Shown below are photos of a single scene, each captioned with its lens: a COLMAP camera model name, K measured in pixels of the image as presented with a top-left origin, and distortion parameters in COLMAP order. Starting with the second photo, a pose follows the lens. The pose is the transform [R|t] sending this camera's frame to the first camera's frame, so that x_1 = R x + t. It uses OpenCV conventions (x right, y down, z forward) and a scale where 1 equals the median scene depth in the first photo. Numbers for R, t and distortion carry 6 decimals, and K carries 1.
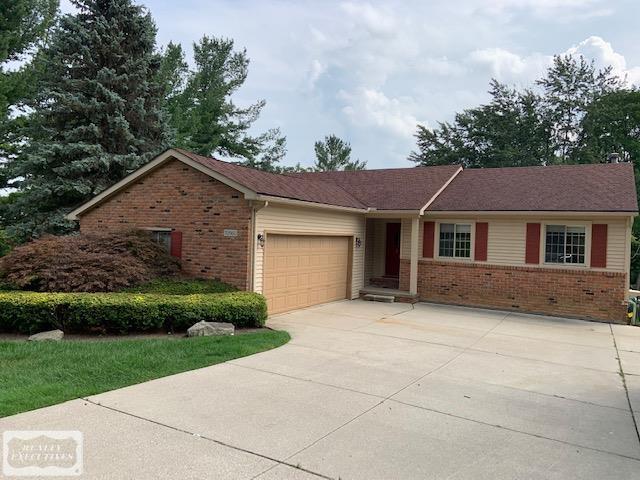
lens RADIAL K [[484.2, 0, 318.6], [0, 484.2, 242.0], [0, 0, 1]] dist [0.055637, -0.001582]
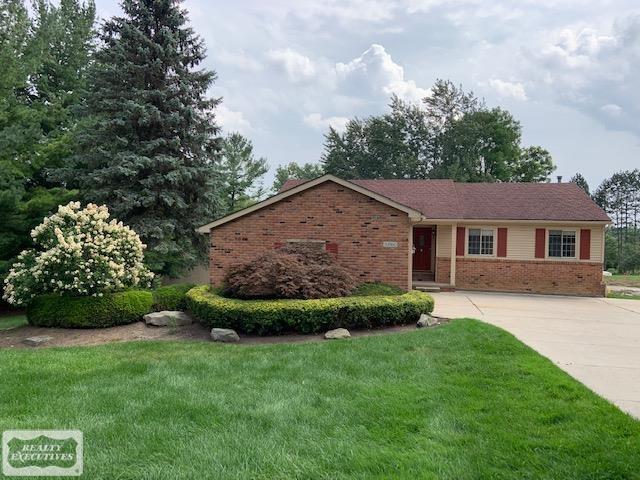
lens RADIAL K [[484.2, 0, 324.1], [0, 484.2, 238.8], [0, 0, 1]] dist [0.055637, -0.001582]
pose [[0.941928, -0.023107, 0.335019, -0.593570], [0.018956, 0.999698, 0.015657, -0.042557], [-0.335279, -0.008397, 0.942081, -0.091799]]
